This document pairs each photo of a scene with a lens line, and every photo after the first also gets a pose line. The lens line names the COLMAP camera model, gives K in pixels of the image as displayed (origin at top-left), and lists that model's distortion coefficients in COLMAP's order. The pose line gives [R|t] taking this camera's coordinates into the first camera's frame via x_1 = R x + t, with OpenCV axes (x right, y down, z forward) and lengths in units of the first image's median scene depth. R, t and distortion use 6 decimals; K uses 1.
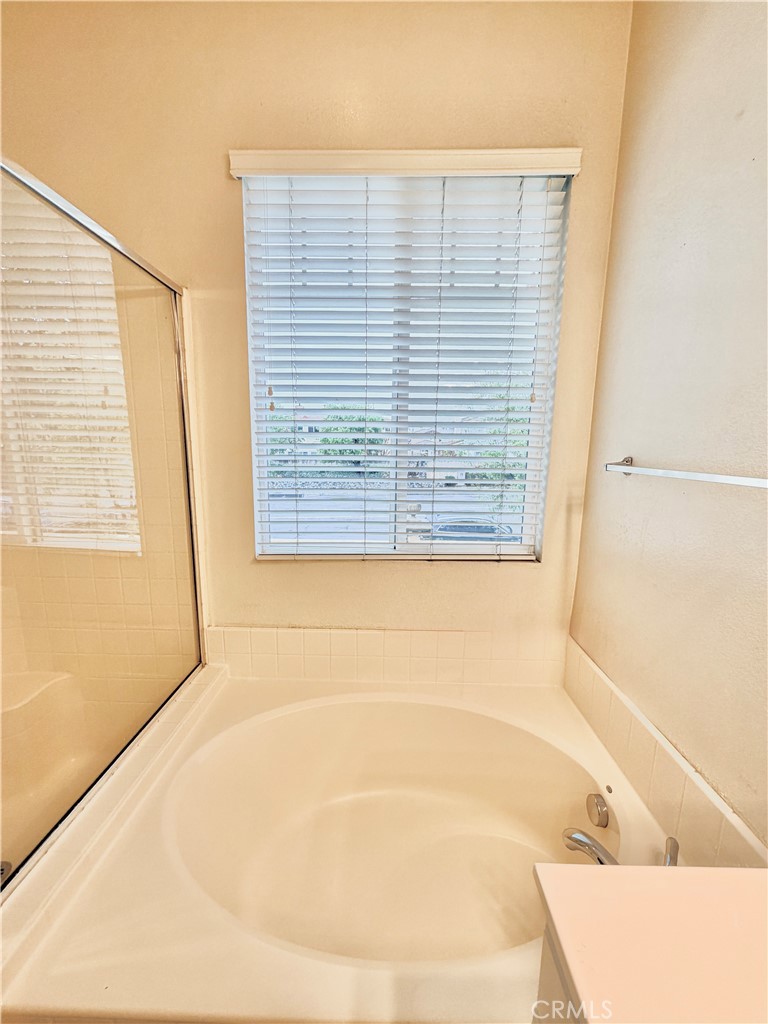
lens RADIAL K [[409.2, 0, 382.9], [0, 409.2, 510.4], [0, 0, 1]] dist [0.002768, -0.000535]
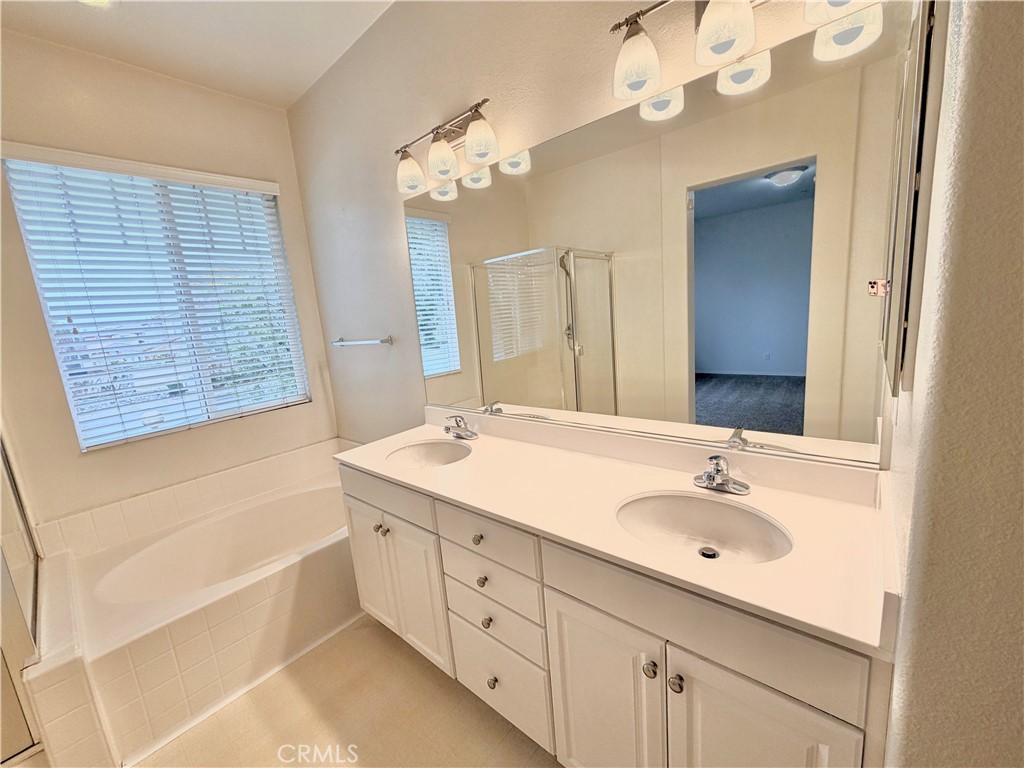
lens RADIAL K [[409.2, 0, 512.3], [0, 409.2, 384.5], [0, 0, 1]] dist [0.002768, -0.000535]
pose [[0.636960, -0.201184, 0.744182, -0.385699], [0.220552, 0.972553, 0.074148, 0.119448], [-0.738674, 0.116902, 0.663849, -0.863234]]
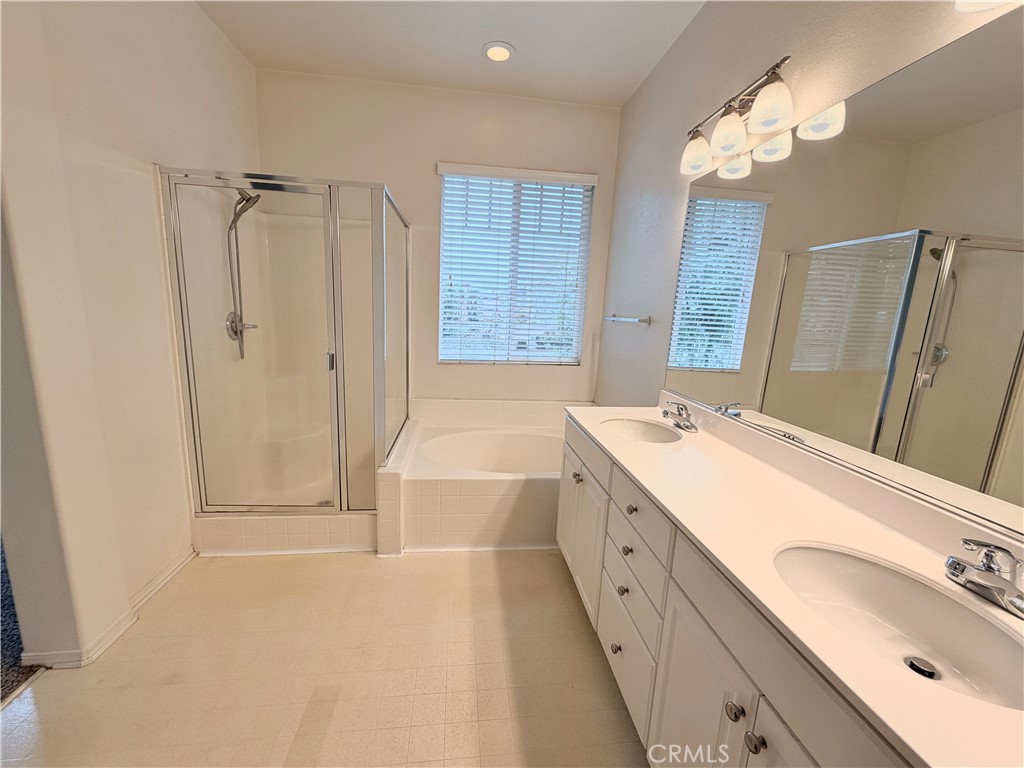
lens RADIAL K [[409.2, 0, 506.9], [0, 409.2, 383.2], [0, 0, 1]] dist [0.002768, -0.000535]
pose [[0.991317, 0.007421, 0.131284, -0.258086], [-0.010032, 0.999765, 0.019241, 0.186900], [-0.131110, -0.020391, 0.991158, -1.029554]]
